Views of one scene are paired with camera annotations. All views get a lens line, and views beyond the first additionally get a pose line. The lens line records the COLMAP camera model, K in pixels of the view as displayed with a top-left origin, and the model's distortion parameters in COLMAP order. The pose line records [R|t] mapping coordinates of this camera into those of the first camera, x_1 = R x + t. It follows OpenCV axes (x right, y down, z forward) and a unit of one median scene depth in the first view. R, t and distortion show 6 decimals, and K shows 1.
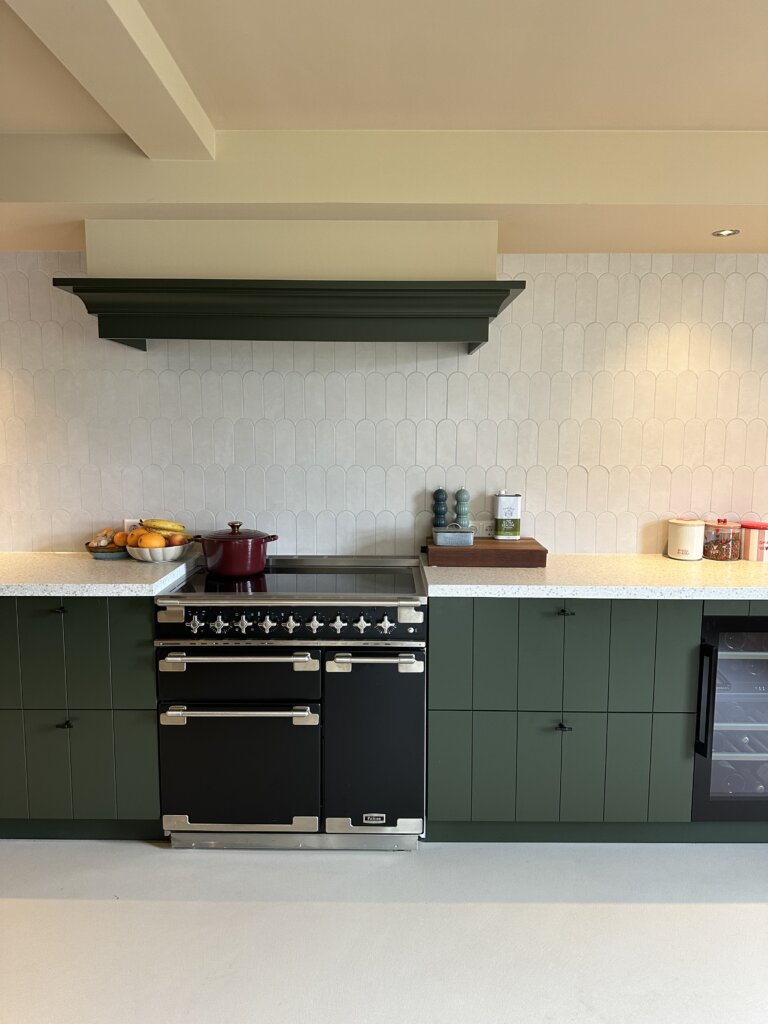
lens RADIAL K [[720.4, 0, 385.2], [0, 720.4, 507.1], [0, 0, 1]] dist [0.126965, -0.220795]
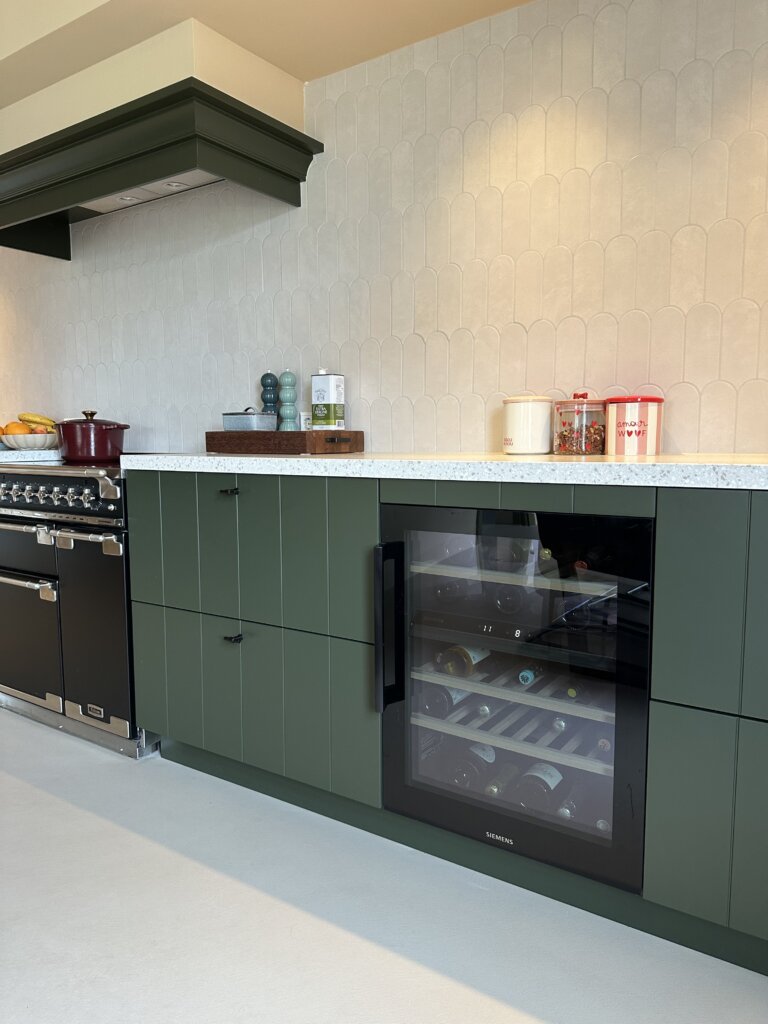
lens RADIAL K [[720.4, 0, 385.2], [0, 720.4, 507.1], [0, 0, 1]] dist [0.126965, -0.220795]
pose [[0.829614, 0.045666, -0.556466, 0.788985], [-0.053512, 0.998565, 0.002169, 0.145380], [0.555767, 0.027978, 0.830867, 0.423694]]
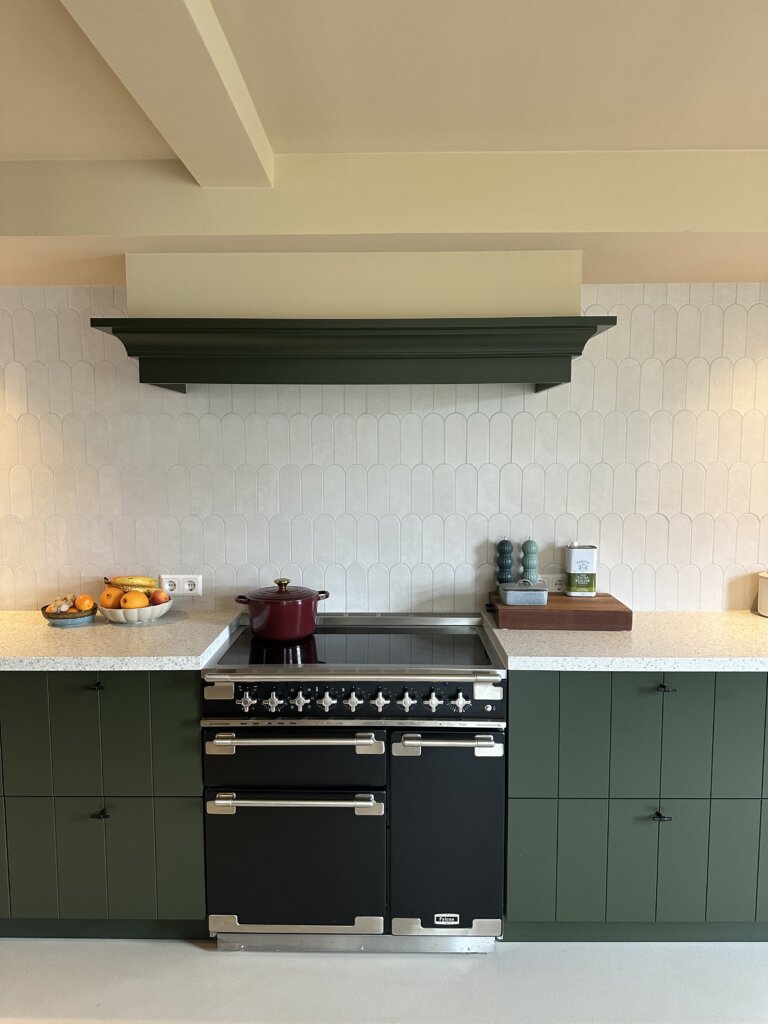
lens RADIAL K [[720.4, 0, 385.2], [0, 720.4, 507.1], [0, 0, 1]] dist [0.126965, -0.220795]
pose [[0.999956, -0.006273, -0.006932, -0.079970], [0.006092, 0.999649, -0.025801, -0.051049], [0.007092, 0.025757, 0.999643, 0.099029]]
